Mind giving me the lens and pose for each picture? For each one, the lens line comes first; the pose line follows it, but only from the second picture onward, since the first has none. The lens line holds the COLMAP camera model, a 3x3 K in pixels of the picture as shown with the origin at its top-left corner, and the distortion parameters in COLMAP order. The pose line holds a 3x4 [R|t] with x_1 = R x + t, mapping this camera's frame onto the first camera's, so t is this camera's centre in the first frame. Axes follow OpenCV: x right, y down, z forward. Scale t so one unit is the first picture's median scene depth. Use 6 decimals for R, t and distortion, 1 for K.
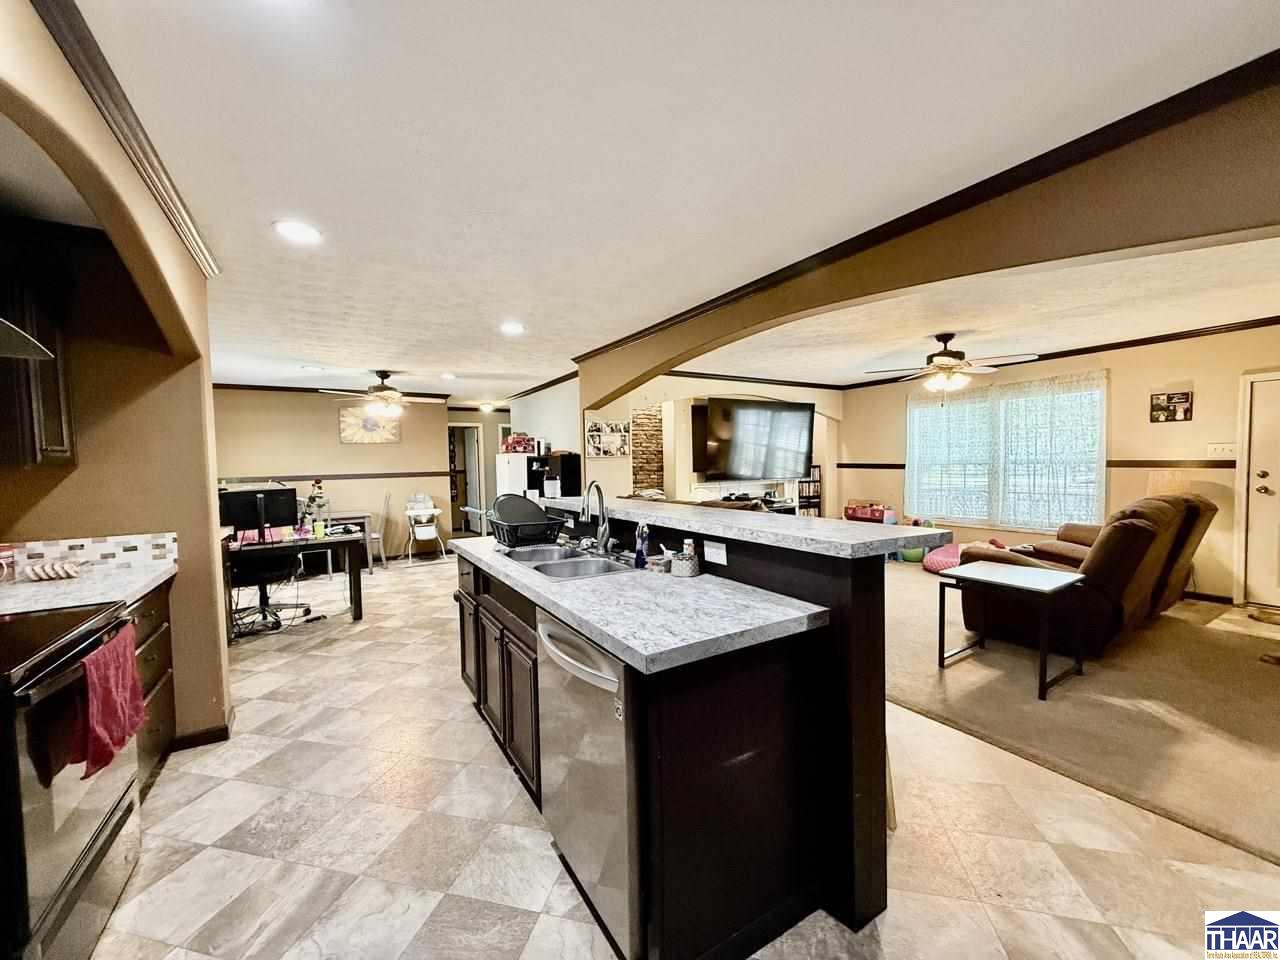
lens RADIAL K [[505.5, 0, 635.9], [0, 505.5, 481.6], [0, 0, 1]] dist [-0.000913, -0.000096]
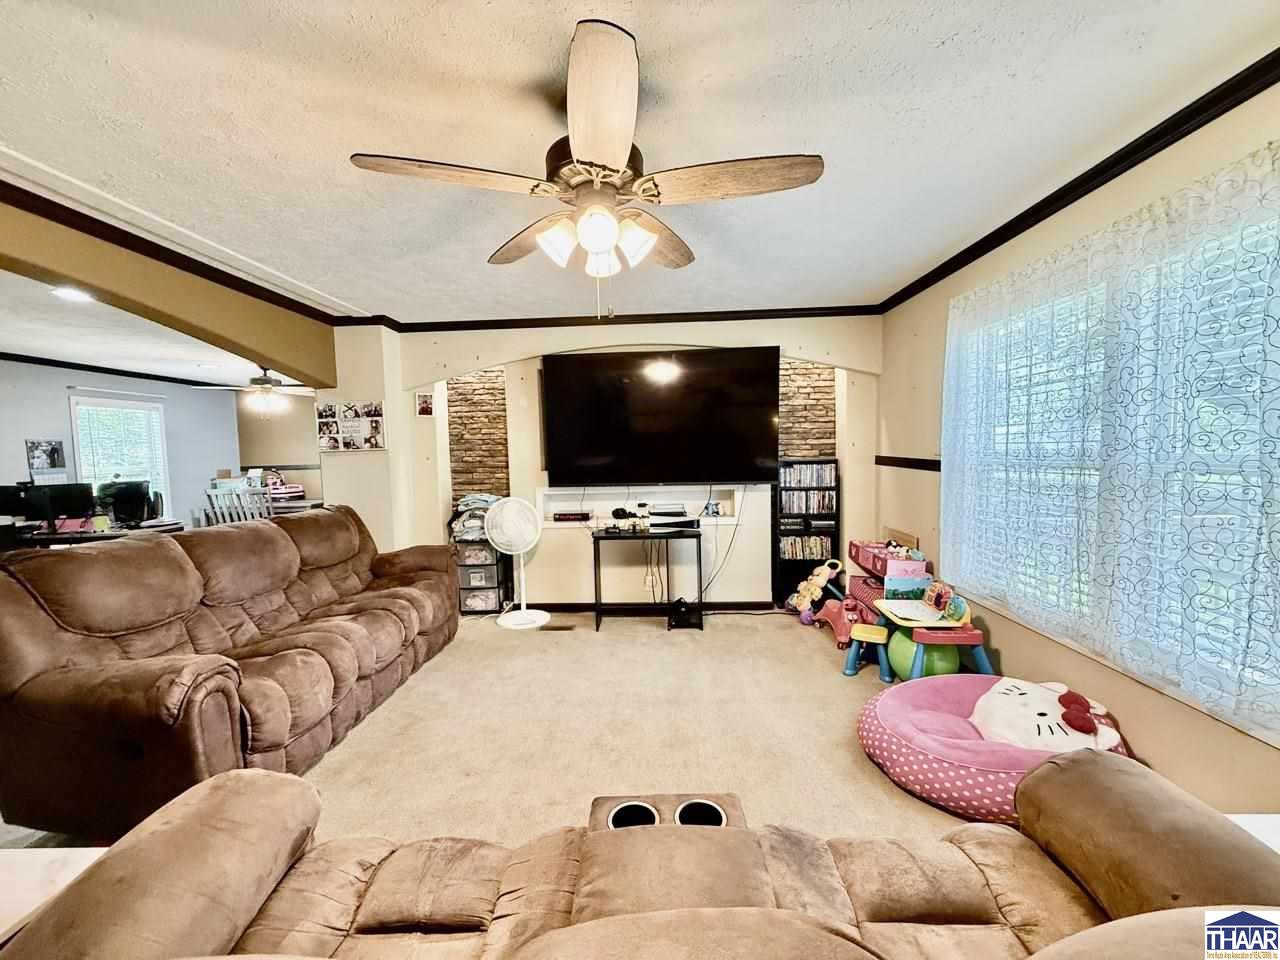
lens RADIAL K [[509.9, 0, 640.0], [0, 509.9, 480.0], [0, 0, 1]] dist [0.001221, 0.000209]
pose [[0.832211, 0.033793, -0.553428, 0.606957], [-0.014176, 0.999111, 0.039691, -0.035331], [0.554277, -0.025186, 0.831951, 0.519993]]
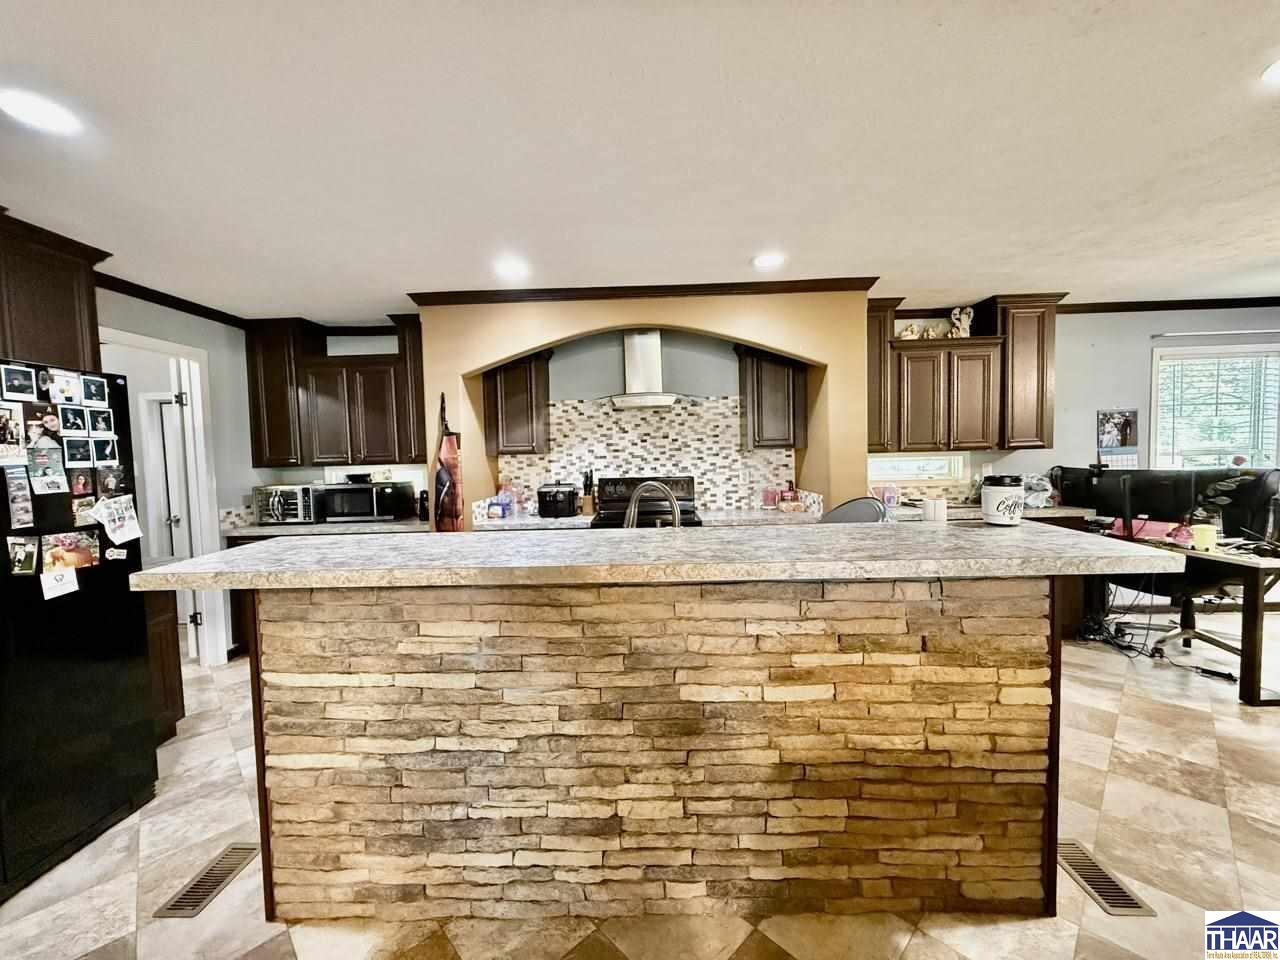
lens RADIAL K [[505.5, 0, 635.9], [0, 505.5, 481.6], [0, 0, 1]] dist [-0.000913, -0.000096]
pose [[-0.539114, 0.080423, -0.838384, 0.210171], [0.005045, 0.995721, 0.092271, -0.025911], [0.842218, 0.045515, -0.537213, 0.511268]]
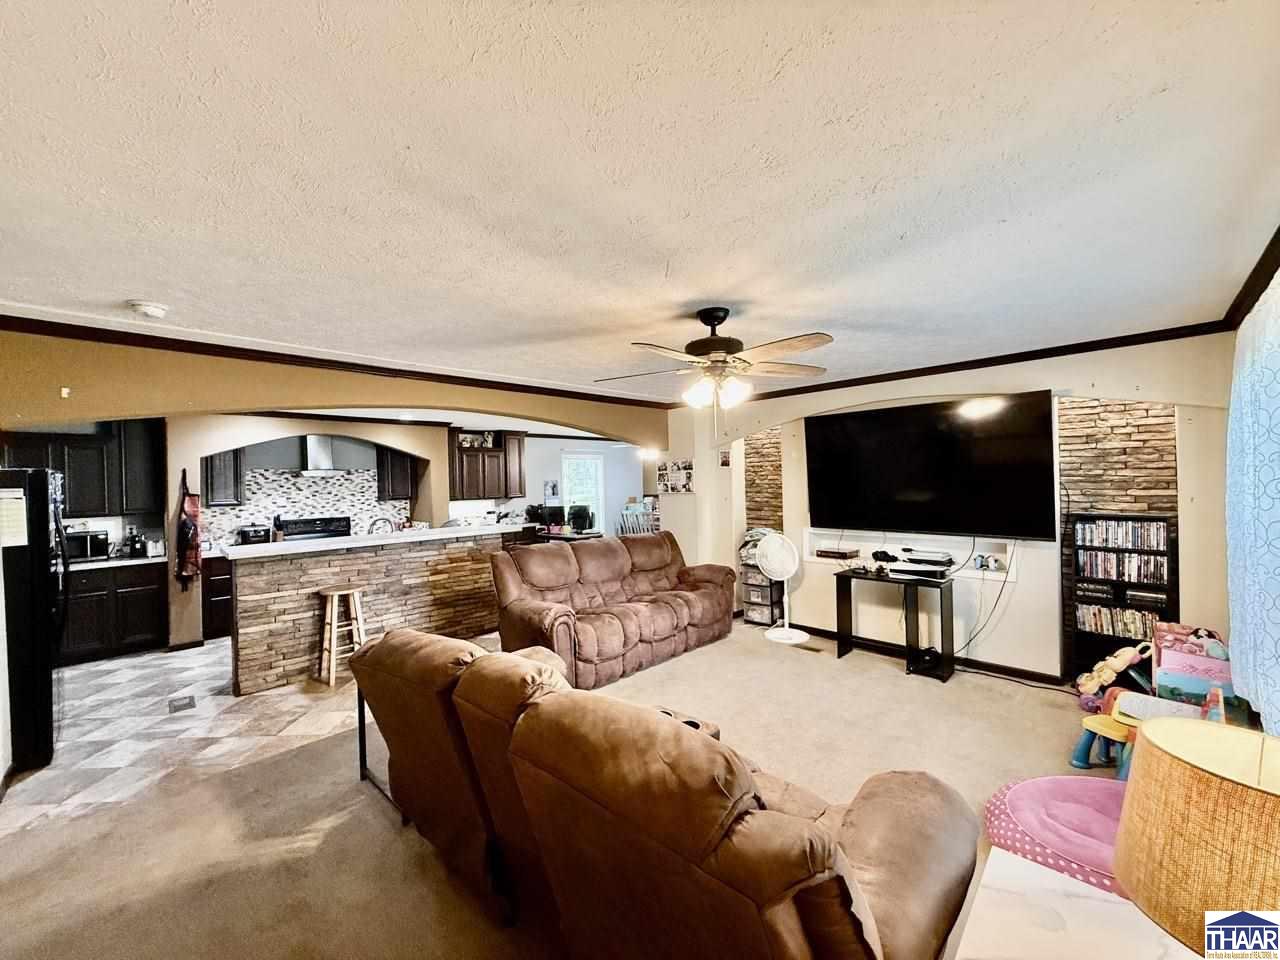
lens RADIAL K [[505.5, 0, 635.9], [0, 505.5, 481.6], [0, 0, 1]] dist [-0.000913, -0.000096]
pose [[0.243503, 0.016679, -0.969757, 0.825527], [-0.018868, 0.999744, 0.012457, -0.072429], [0.969717, 0.015264, 0.243756, 0.557681]]
